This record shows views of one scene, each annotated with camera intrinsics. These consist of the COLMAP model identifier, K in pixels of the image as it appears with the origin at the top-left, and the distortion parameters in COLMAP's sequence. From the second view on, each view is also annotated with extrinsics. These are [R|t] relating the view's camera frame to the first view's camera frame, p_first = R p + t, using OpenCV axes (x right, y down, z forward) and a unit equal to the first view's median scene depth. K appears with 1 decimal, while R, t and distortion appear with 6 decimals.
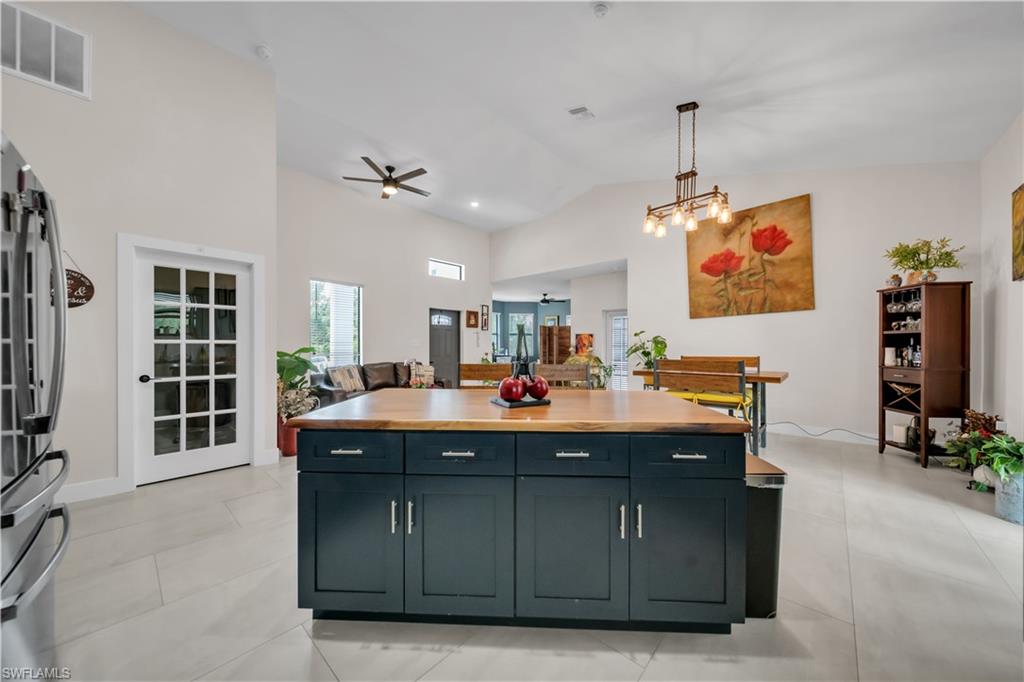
lens RADIAL K [[353.7, 0, 514.7], [0, 353.7, 347.1], [0, 0, 1]] dist [0.001662, -0.001319]
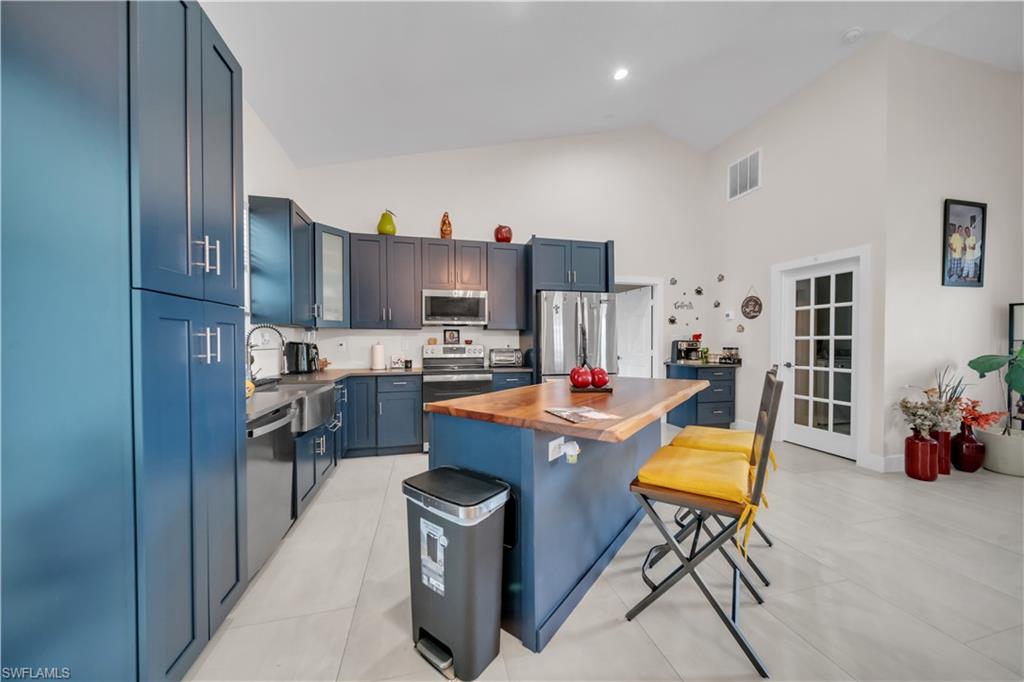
lens RADIAL K [[353.7, 0, 514.7], [0, 353.7, 347.1], [0, 0, 1]] dist [0.001662, -0.001319]
pose [[-0.561001, 0.013602, -0.827704, 0.453536], [-0.001287, 0.999849, 0.017303, -0.002180], [0.827814, 0.010772, -0.560899, 0.586099]]
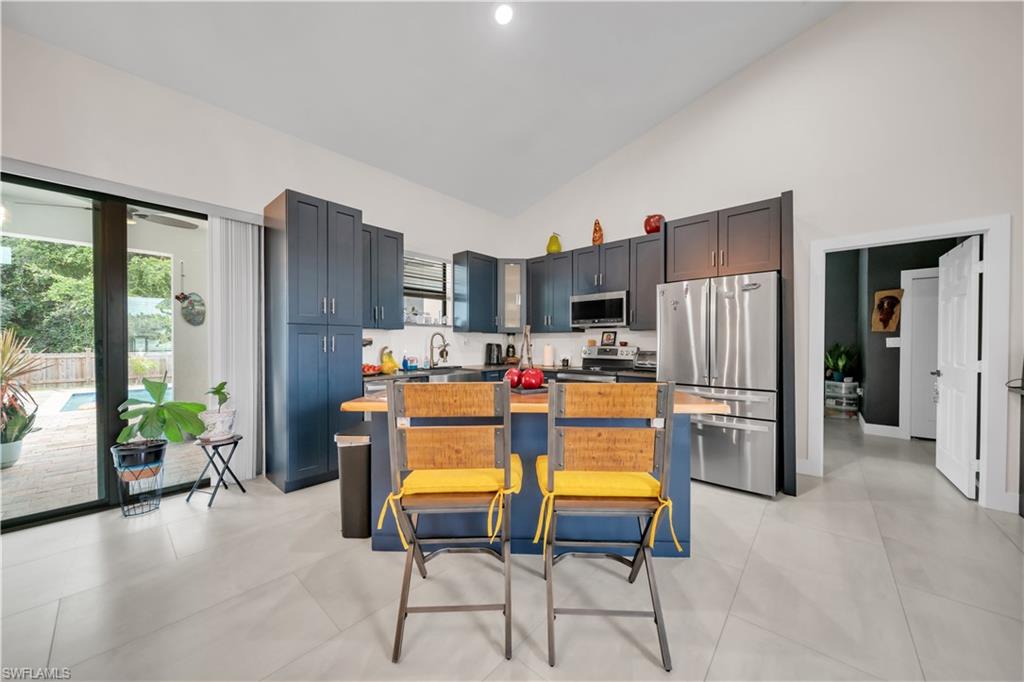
lens RADIAL K [[353.7, 0, 514.7], [0, 353.7, 347.1], [0, 0, 1]] dist [0.001662, -0.001319]
pose [[-0.999935, -0.000918, -0.011390, 0.027125], [-0.001080, 0.999897, 0.014299, -0.003285], [0.011376, 0.014310, -0.999833, 0.880569]]
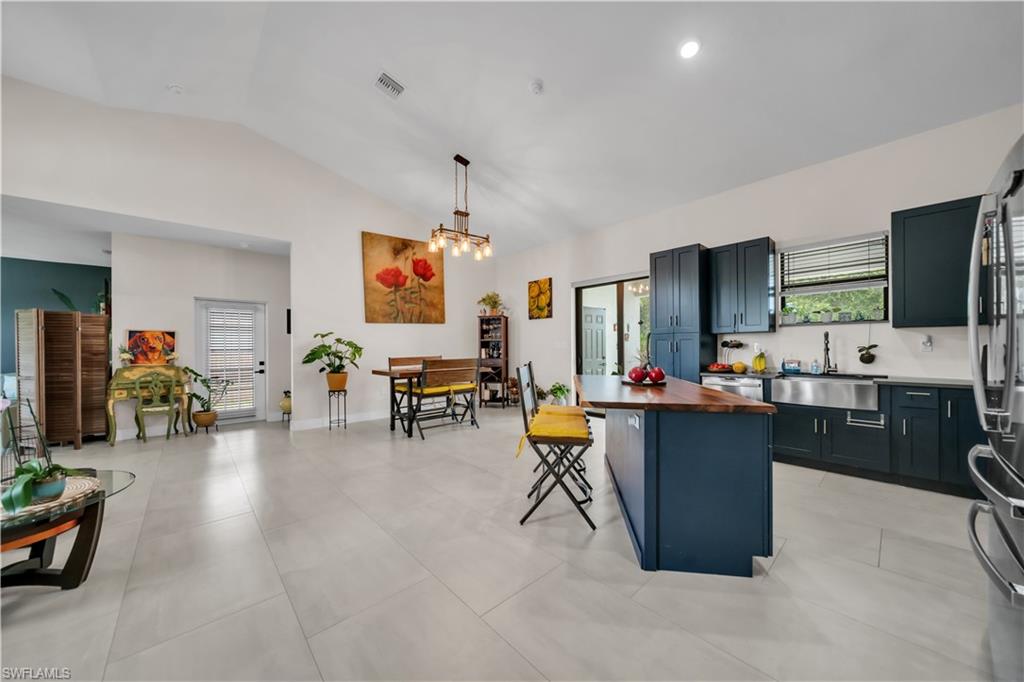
lens RADIAL K [[353.7, 0, 514.7], [0, 353.7, 347.1], [0, 0, 1]] dist [0.001662, -0.001319]
pose [[0.093658, 0.000033, 0.995604, -0.614325], [0.011758, 0.999930, -0.001139, -0.001829], [-0.995535, 0.011813, 0.093651, 0.564469]]
